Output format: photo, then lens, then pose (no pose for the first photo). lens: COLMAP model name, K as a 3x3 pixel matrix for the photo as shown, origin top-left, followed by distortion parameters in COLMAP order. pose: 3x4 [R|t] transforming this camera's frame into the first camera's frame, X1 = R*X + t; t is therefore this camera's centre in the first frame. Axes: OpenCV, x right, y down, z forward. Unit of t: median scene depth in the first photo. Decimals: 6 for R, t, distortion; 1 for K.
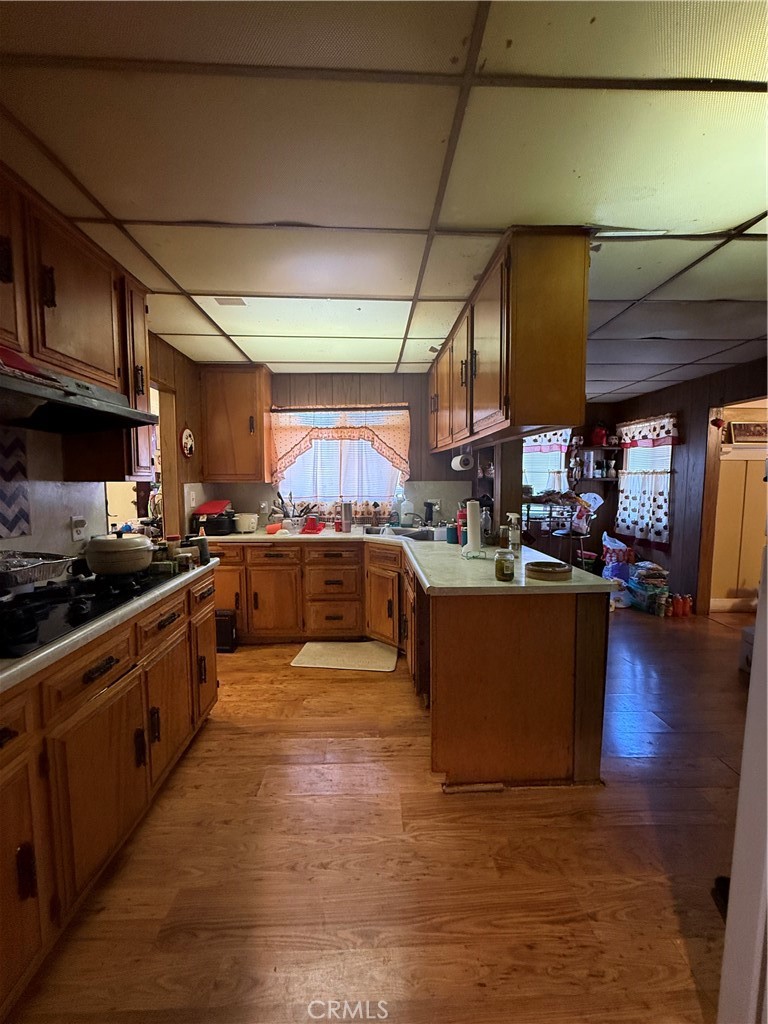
lens RADIAL K [[410.1, 0, 381.8], [0, 410.1, 508.9], [0, 0, 1]] dist [0.000147, -0.000274]
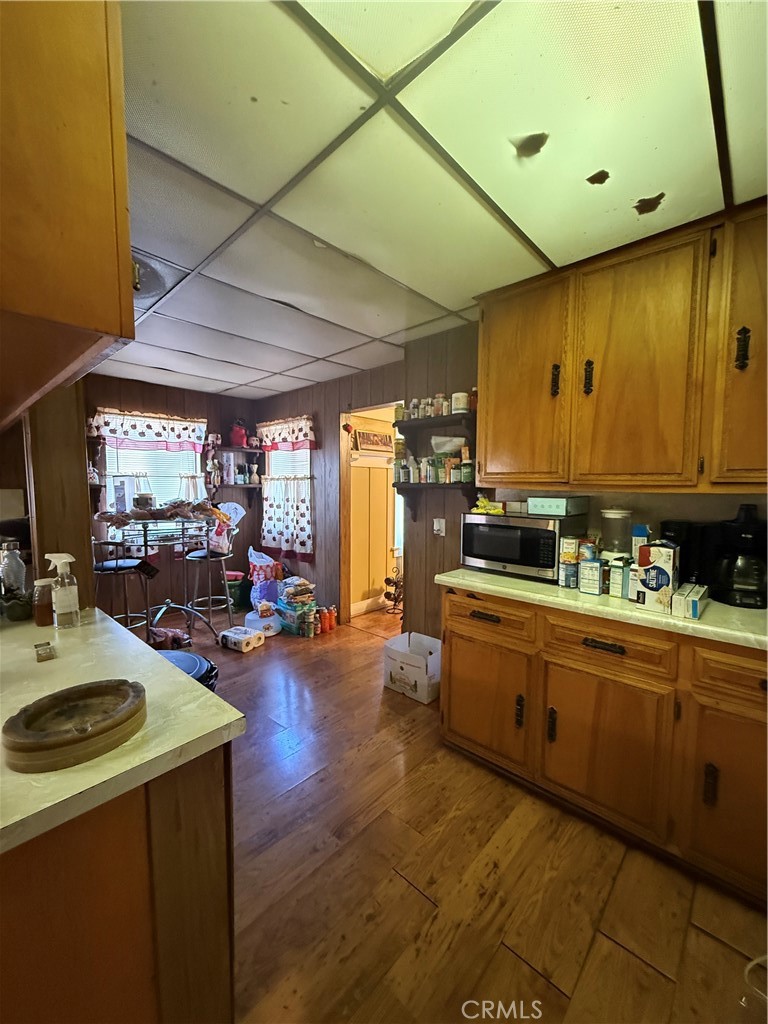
lens RADIAL K [[410.1, 0, 381.8], [0, 410.1, 508.9], [0, 0, 1]] dist [0.000147, -0.000274]
pose [[0.702059, -0.042766, 0.710834, 0.135669], [0.054285, 0.998505, 0.006459, -0.014731], [-0.710047, 0.034053, 0.703330, 0.206355]]
